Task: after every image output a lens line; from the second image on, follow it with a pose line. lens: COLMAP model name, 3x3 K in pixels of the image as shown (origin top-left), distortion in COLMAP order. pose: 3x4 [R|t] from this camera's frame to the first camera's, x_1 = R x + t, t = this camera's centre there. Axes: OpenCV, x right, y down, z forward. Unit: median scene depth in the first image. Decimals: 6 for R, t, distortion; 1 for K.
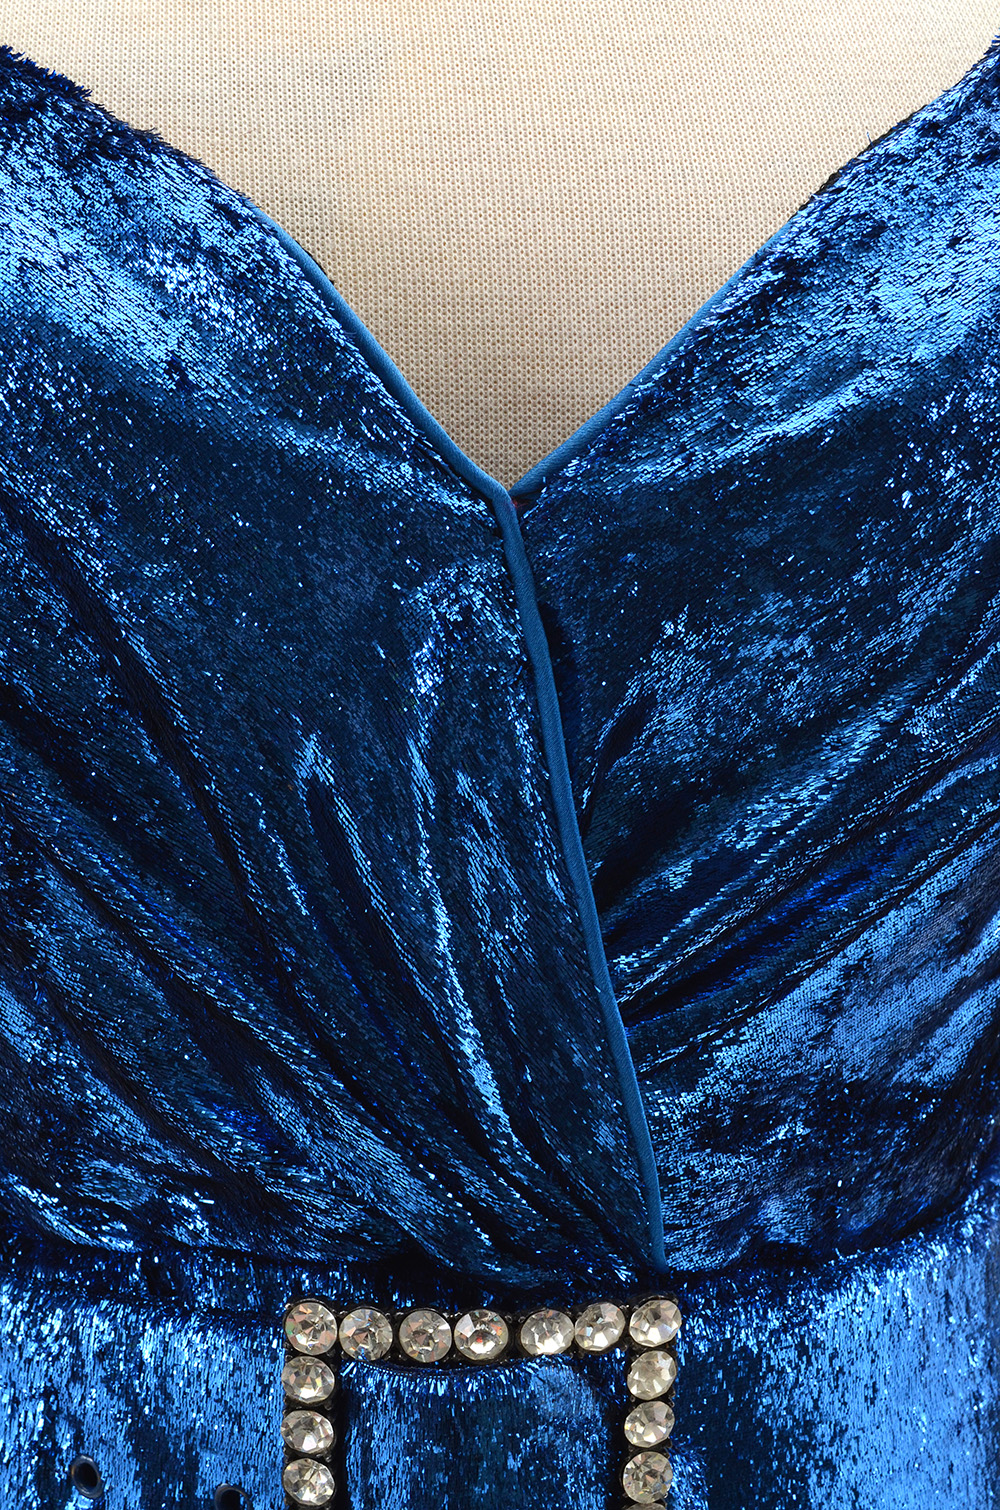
lens RADIAL K [[2641.6, 0, 500.4], [0, 2641.6, 751.9], [0, 0, 1]] dist [-0.041362, 0.000000]
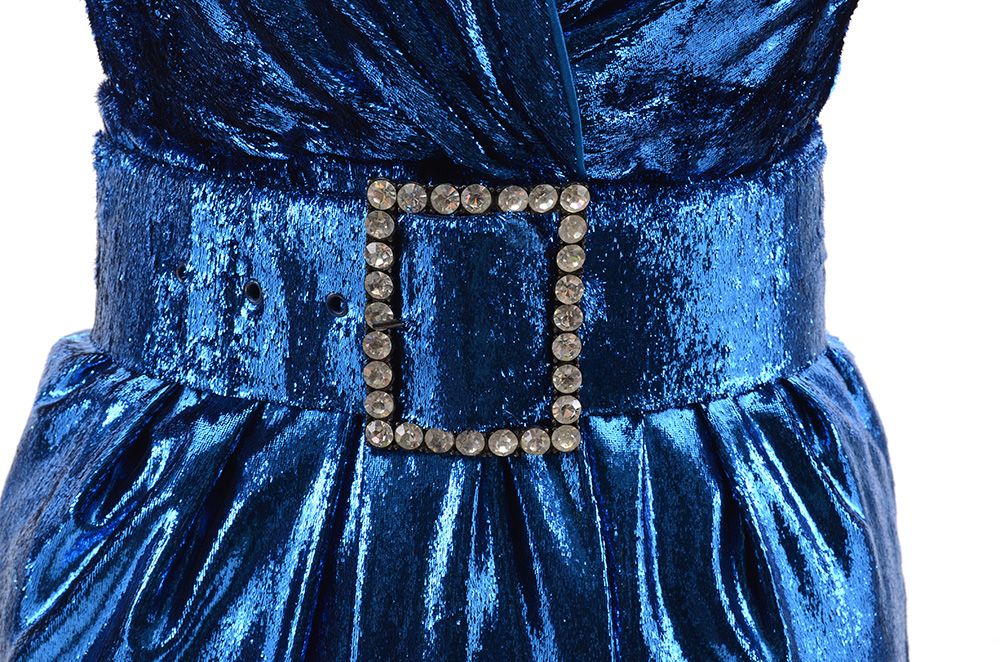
lens RADIAL K [[2259.2, 0, 501.6], [0, 2259.2, 332.1], [0, 0, 1]] dist [-0.063201, 0.000000]
pose [[0.998799, 0.033112, -0.036104, 0.065726], [-0.028386, 0.991835, 0.124332, 0.115387], [0.039926, -0.123158, 0.991584, -0.510112]]
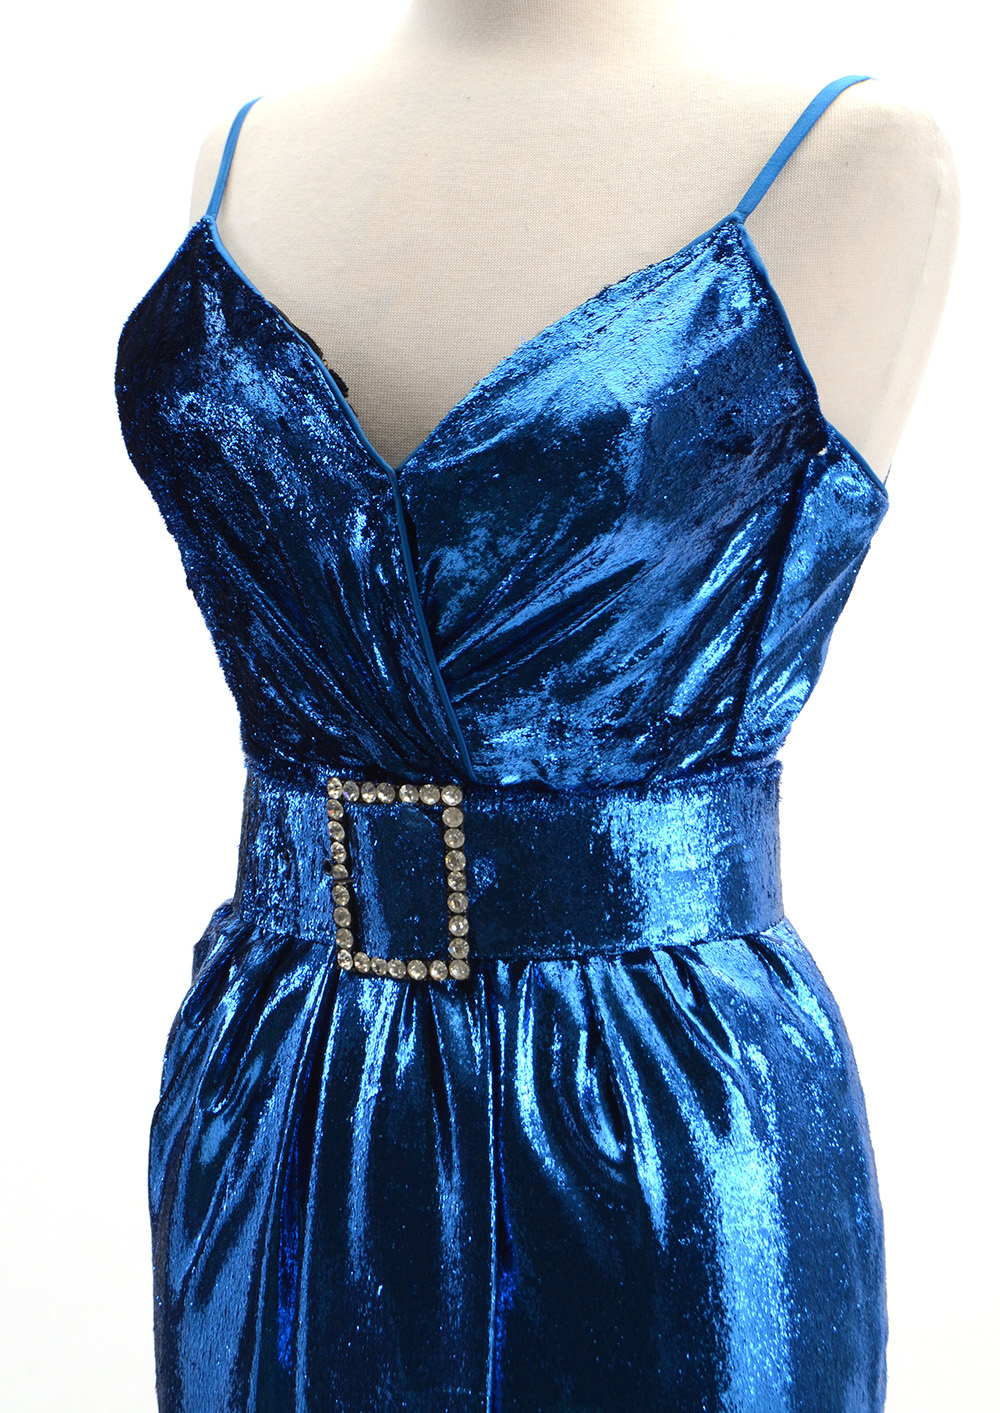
lens RADIAL K [[4552.7, 0, 500.7], [0, 4552.7, 706.2], [0, 0, 1]] dist [0.026089, 0.000000]
pose [[0.864594, 0.052711, -0.499699, 2.245203], [-0.051606, 0.998539, 0.016041, 0.055650], [0.499814, 0.011918, 0.866051, -2.729570]]
